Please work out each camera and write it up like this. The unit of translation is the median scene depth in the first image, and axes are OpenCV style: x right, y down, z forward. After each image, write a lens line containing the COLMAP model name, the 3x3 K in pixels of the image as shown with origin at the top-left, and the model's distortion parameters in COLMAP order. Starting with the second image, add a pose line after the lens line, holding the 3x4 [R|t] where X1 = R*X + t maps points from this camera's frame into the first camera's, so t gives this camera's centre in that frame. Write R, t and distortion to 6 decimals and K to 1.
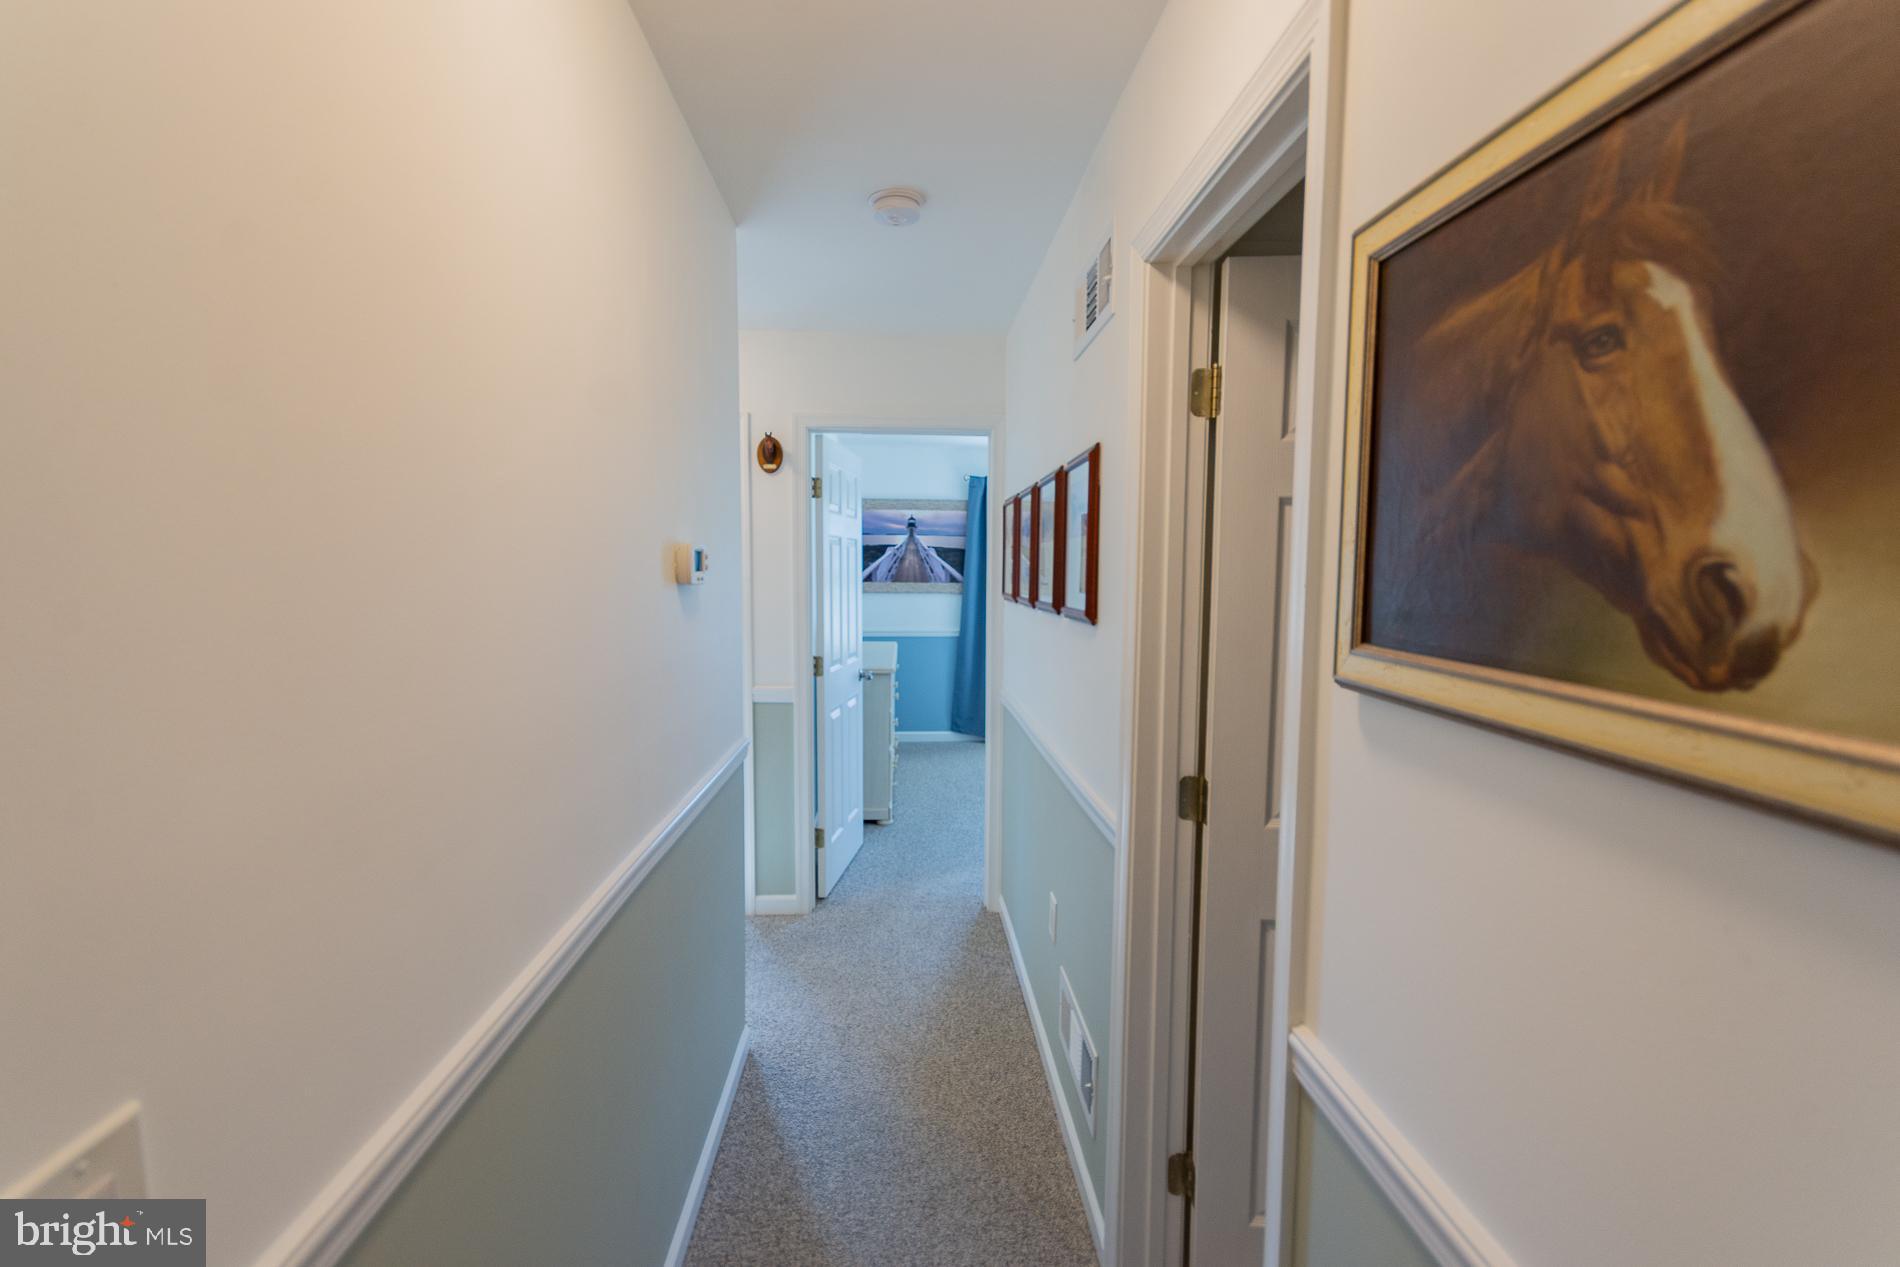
lens RADIAL K [[832.4, 0, 946.9], [0, 832.4, 636.2], [0, 0, 1]] dist [0.007741, -0.000733]
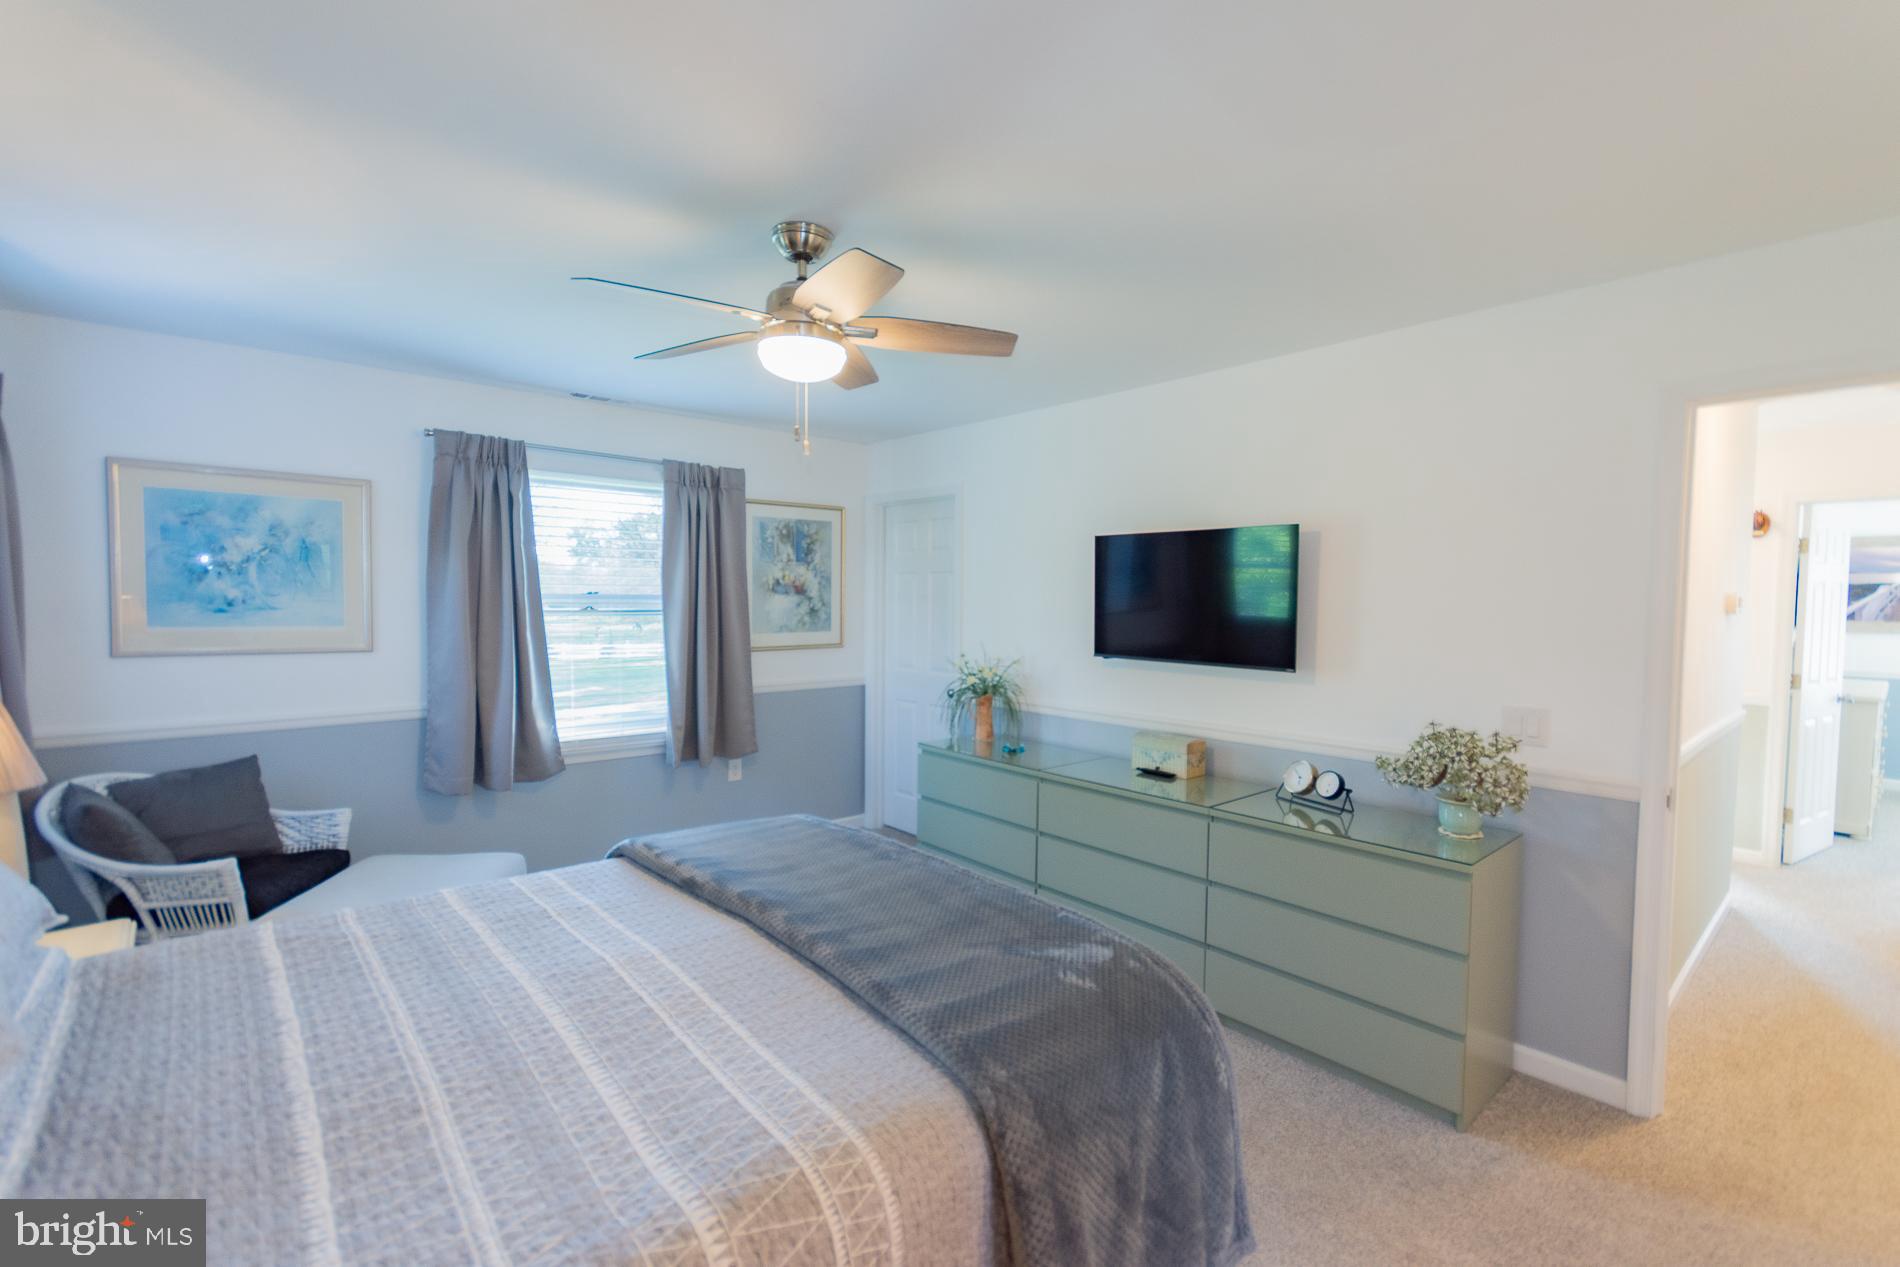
lens RADIAL K [[843.6, 0, 950.0], [0, 843.6, 633.5], [0, 0, 1]] dist [0.003241, -0.000226]
pose [[0.619947, 0.035911, -0.783821, 0.052673], [-0.071725, 0.997363, -0.011034, 0.061659], [0.781358, 0.063060, 0.620889, -0.749867]]
